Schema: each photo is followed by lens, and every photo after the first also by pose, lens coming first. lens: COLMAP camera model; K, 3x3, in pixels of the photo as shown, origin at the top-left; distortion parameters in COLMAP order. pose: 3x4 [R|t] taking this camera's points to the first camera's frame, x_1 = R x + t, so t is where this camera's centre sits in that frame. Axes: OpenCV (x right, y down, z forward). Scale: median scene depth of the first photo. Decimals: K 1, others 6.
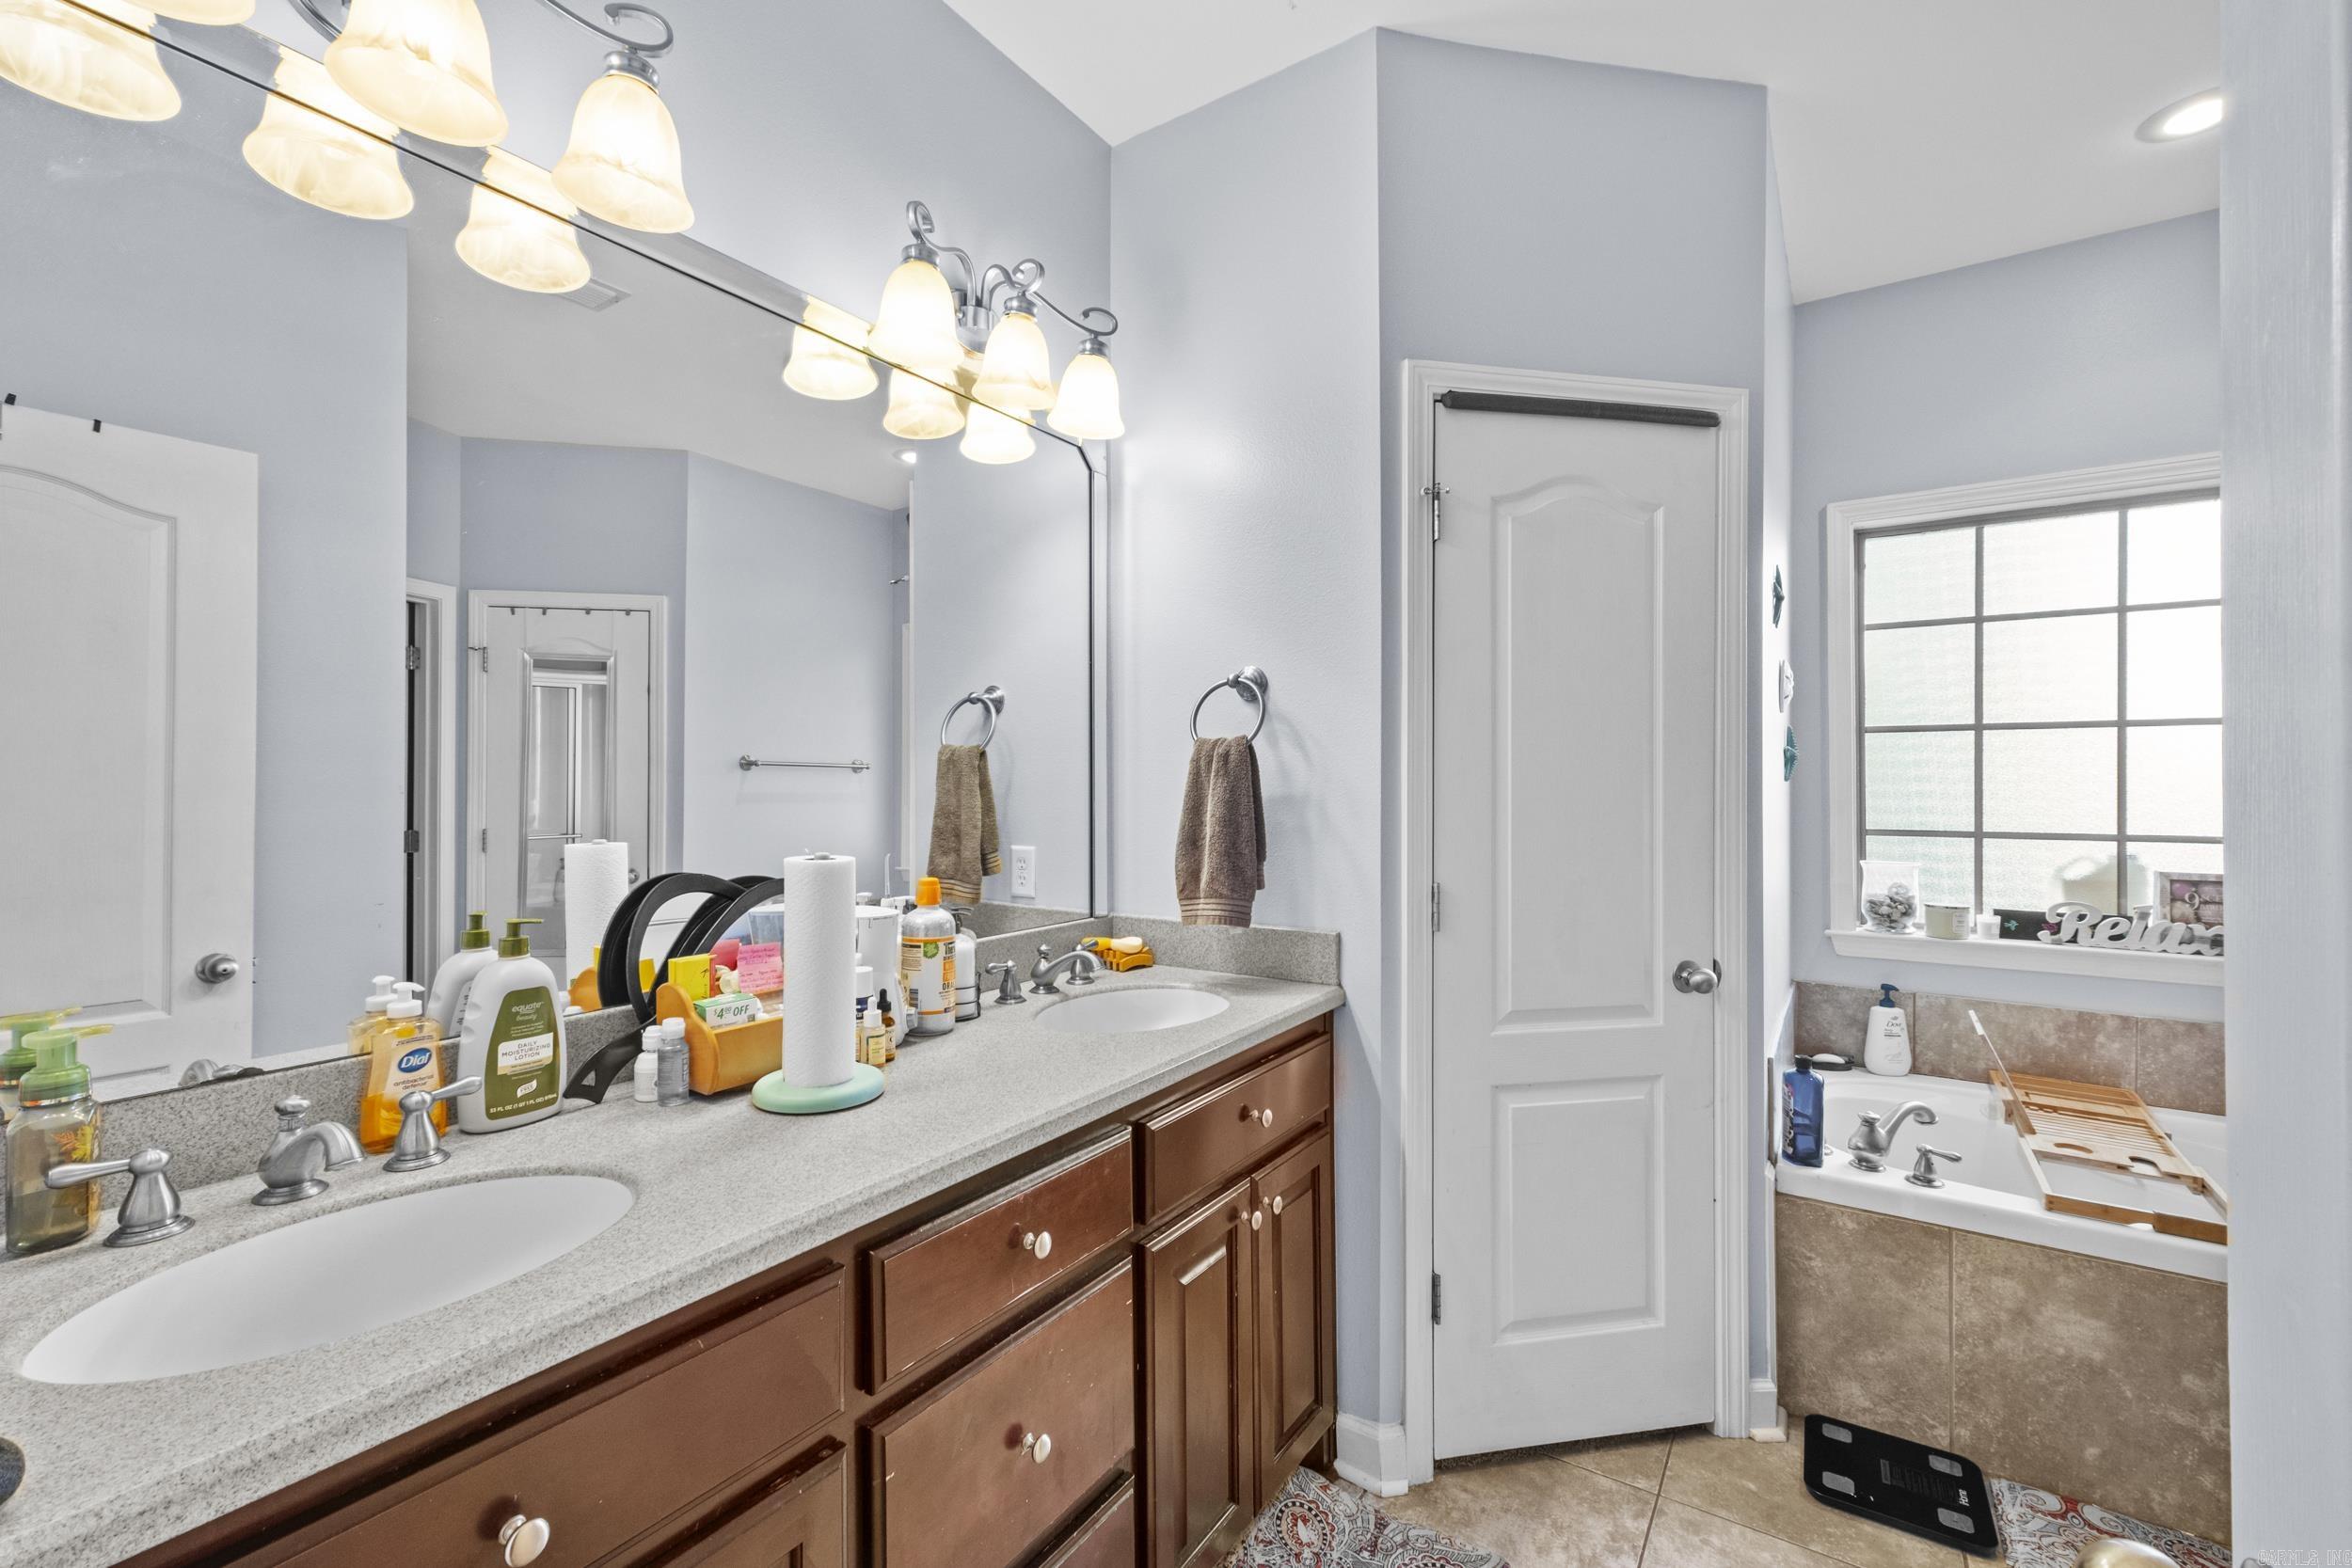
lens RADIAL K [[1025.1, 0, 1133.8], [0, 1025.1, 778.5], [0, 0, 1]] dist [0.003654, 0.001176]
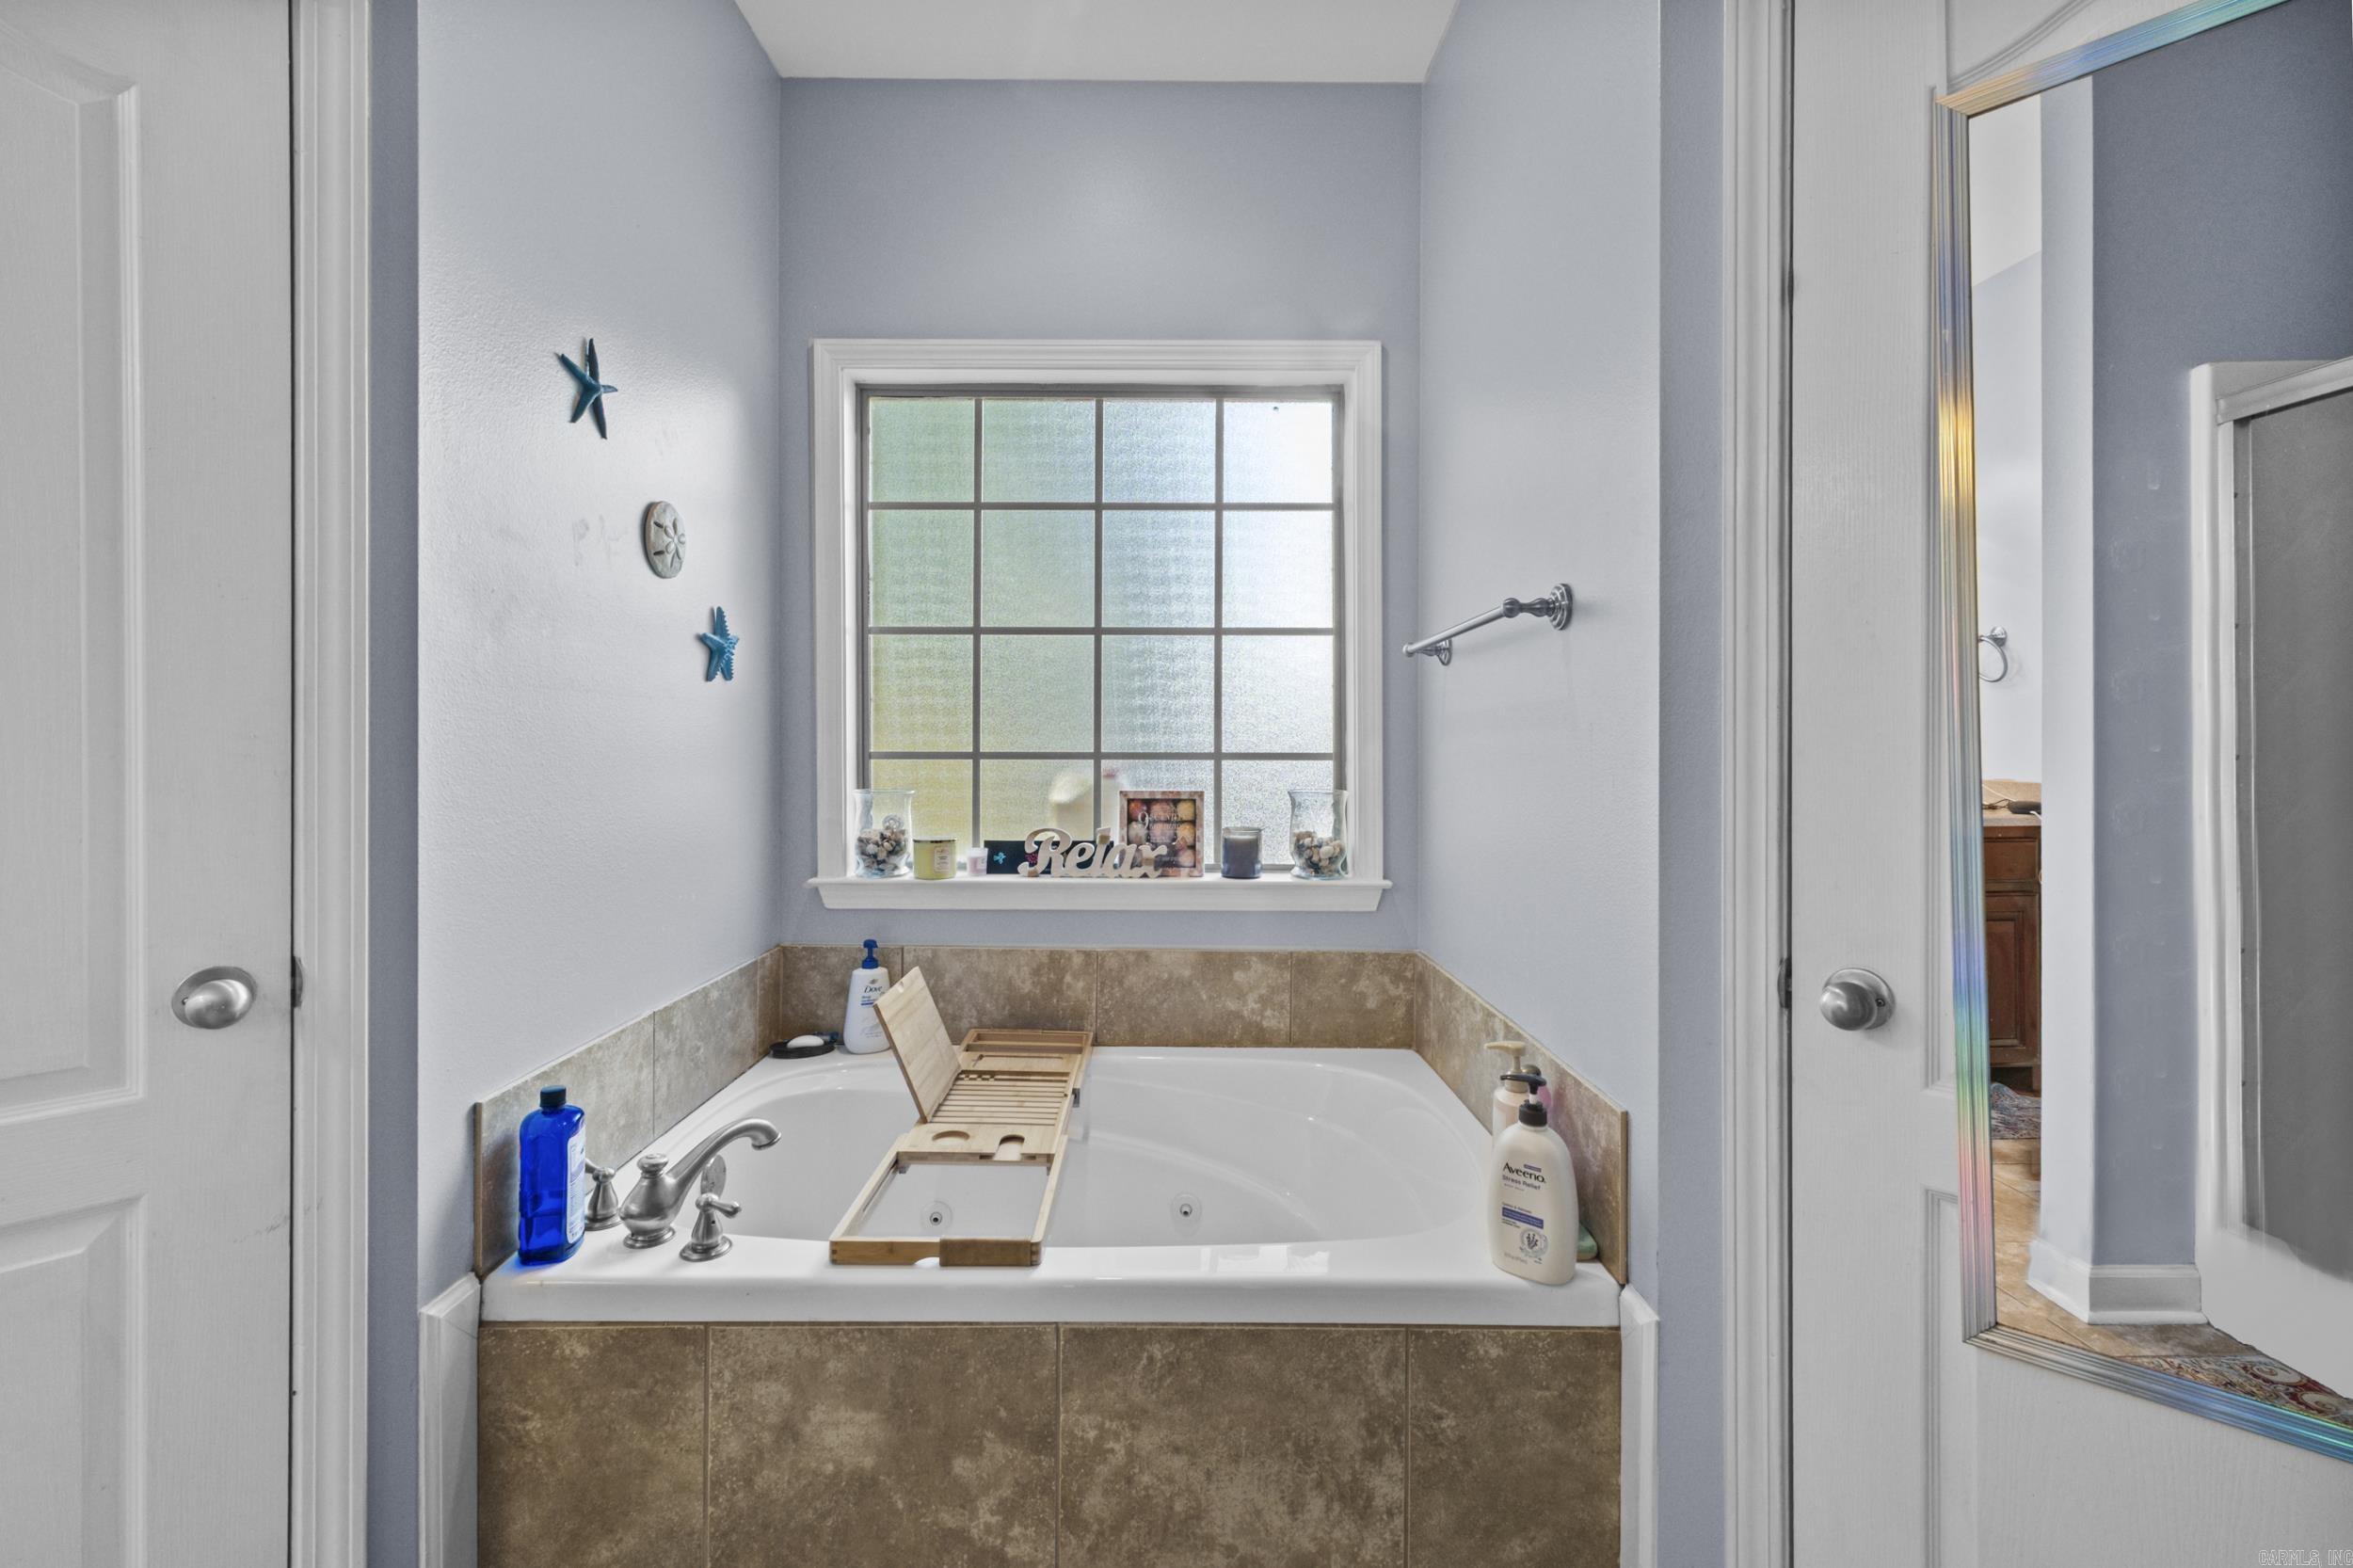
lens RADIAL K [[1021.5, 0, 1174.3], [0, 1021.5, 734.3], [0, 0, 1]] dist [0.001236, 0.000930]
pose [[0.819356, 0.007359, 0.573238, 0.600993], [-0.005224, 0.999972, -0.005371, 0.052597], [-0.573261, 0.001406, 0.819371, 0.258888]]
